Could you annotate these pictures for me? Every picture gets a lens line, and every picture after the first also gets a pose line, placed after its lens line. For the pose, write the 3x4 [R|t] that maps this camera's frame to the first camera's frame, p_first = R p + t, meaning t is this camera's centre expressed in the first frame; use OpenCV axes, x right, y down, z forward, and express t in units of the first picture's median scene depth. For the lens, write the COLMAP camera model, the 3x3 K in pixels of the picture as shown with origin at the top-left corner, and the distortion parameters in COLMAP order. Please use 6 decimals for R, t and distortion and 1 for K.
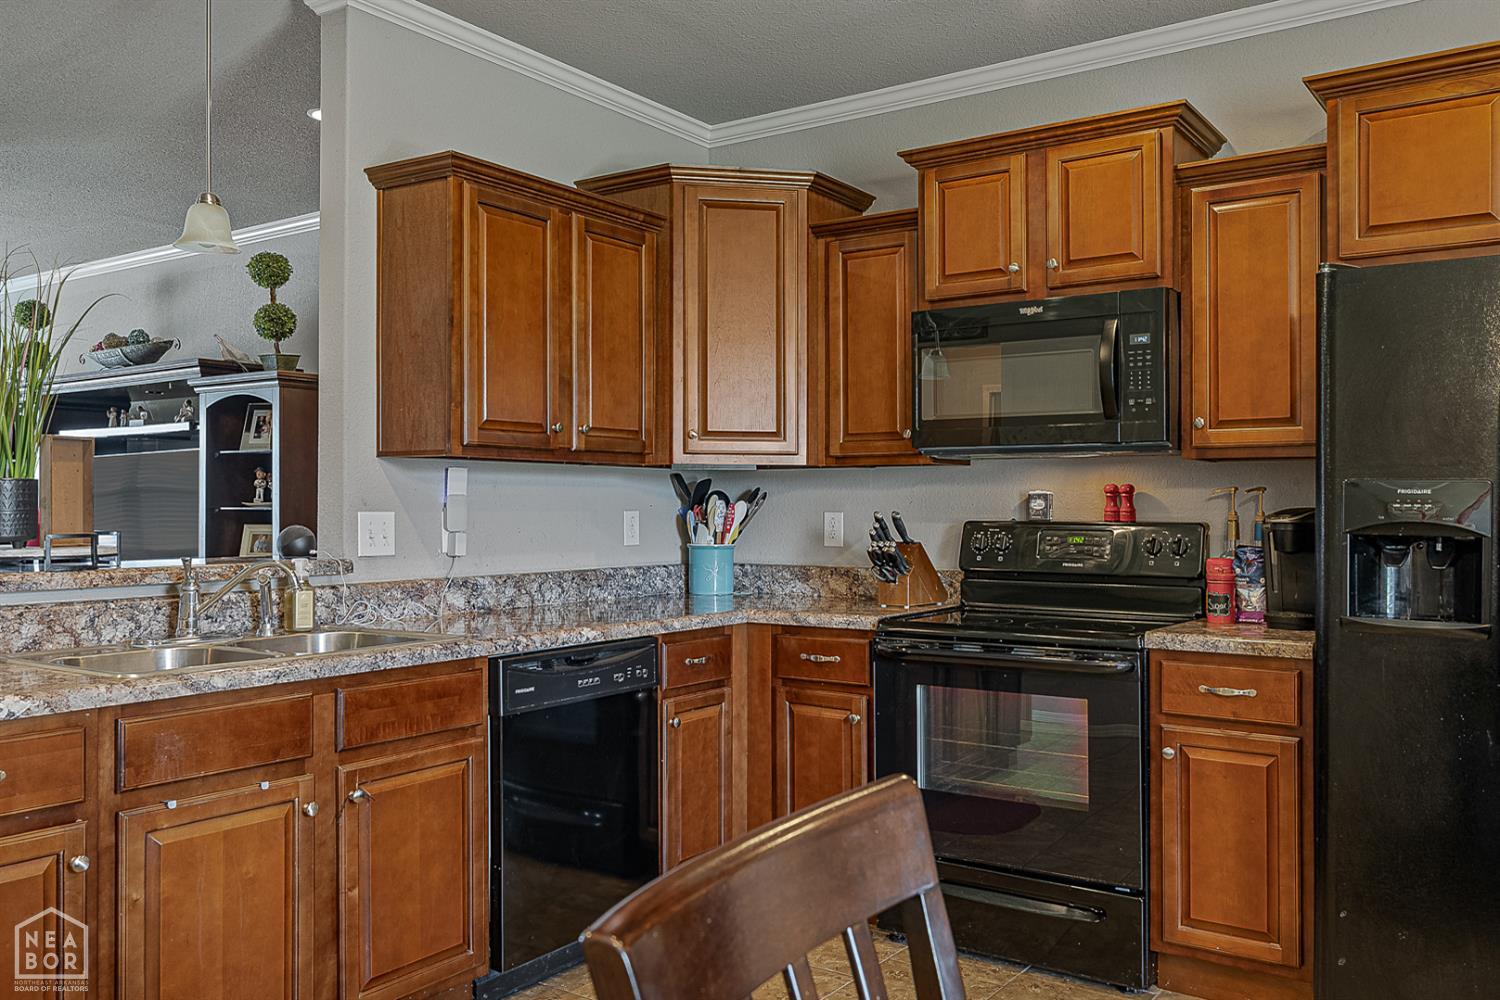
lens RADIAL K [[1222.9, 0, 750.5], [0, 1222.9, 488.3], [0, 0, 1]] dist [0.012909, 0.003382]
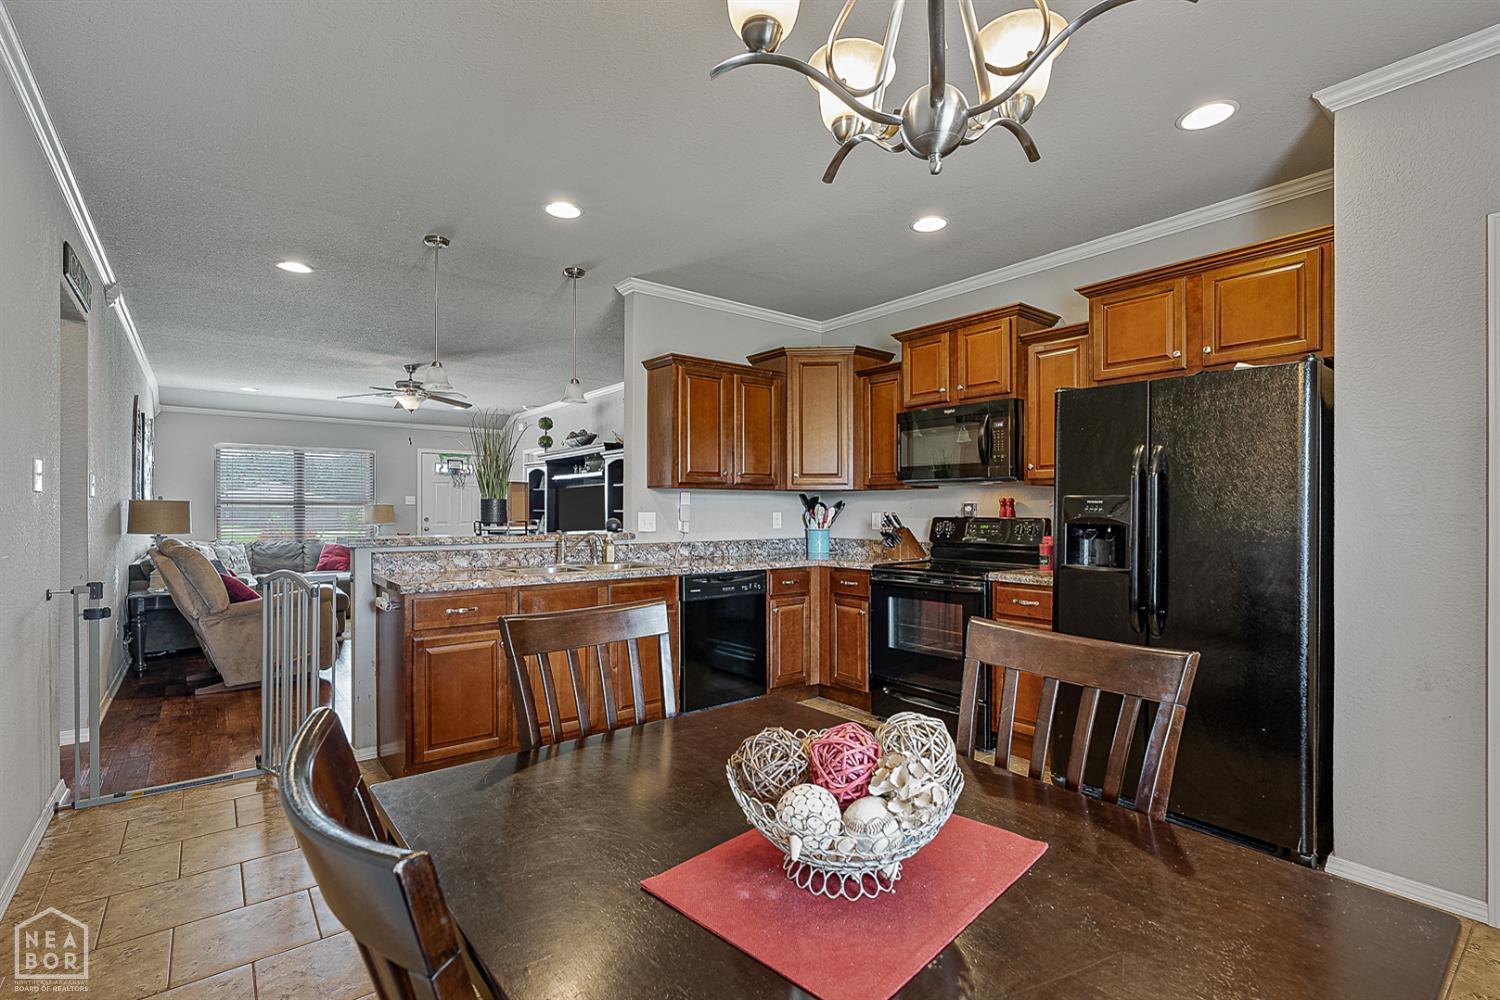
lens RADIAL K [[690.2, 0, 750.0], [0, 690.2, 500.0], [0, 0, 1]] dist [-0.001708, -0.000052]
pose [[0.958612, -0.005120, -0.284671, 0.227768], [0.005248, 0.999986, -0.000312, -0.002139], [0.284668, -0.001195, 0.958625, -0.162928]]
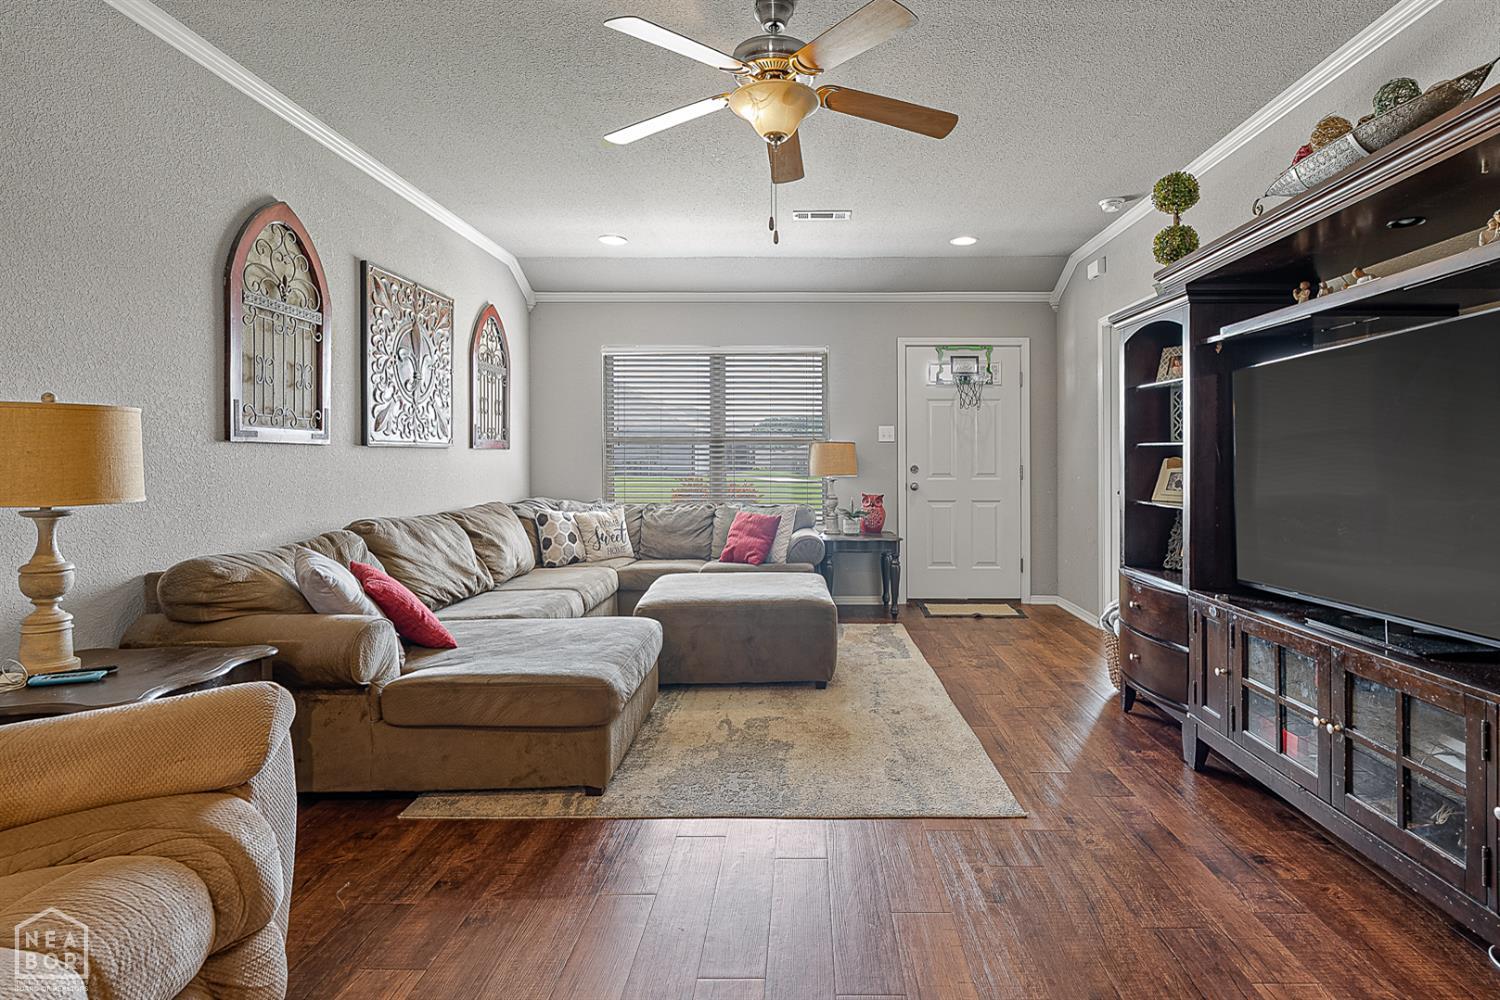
lens RADIAL K [[906.4, 0, 752.3], [0, 906.4, 454.2], [0, 0, 1]] dist [0.000145, -0.000149]
pose [[0.576158, -0.005549, -0.817319, -0.514666], [0.013317, 0.999908, 0.002598, 0.030746], [0.817230, -0.012381, 0.576179, 0.854338]]
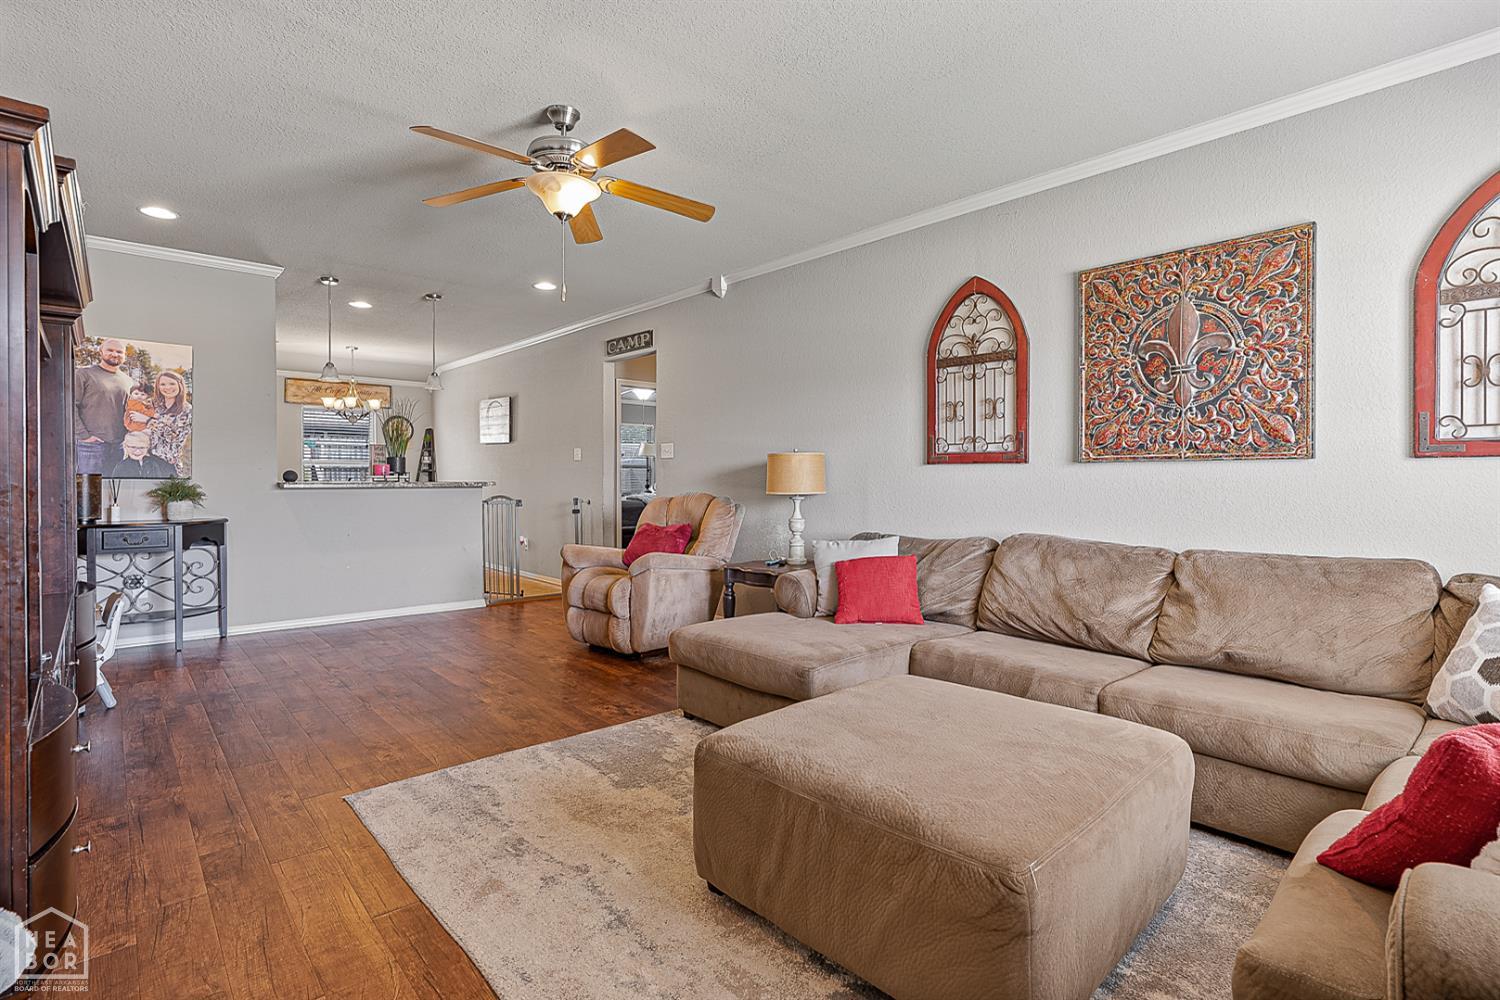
lens RADIAL K [[723.6, 0, 753.4], [0, 723.6, 488.4], [0, 0, 1]] dist [0.000033, -0.000168]
pose [[-0.976700, -0.009933, 0.214381, -1.851450], [-0.010003, 0.999950, 0.000757, 0.057294], [-0.214378, -0.001405, -0.976750, 2.450671]]
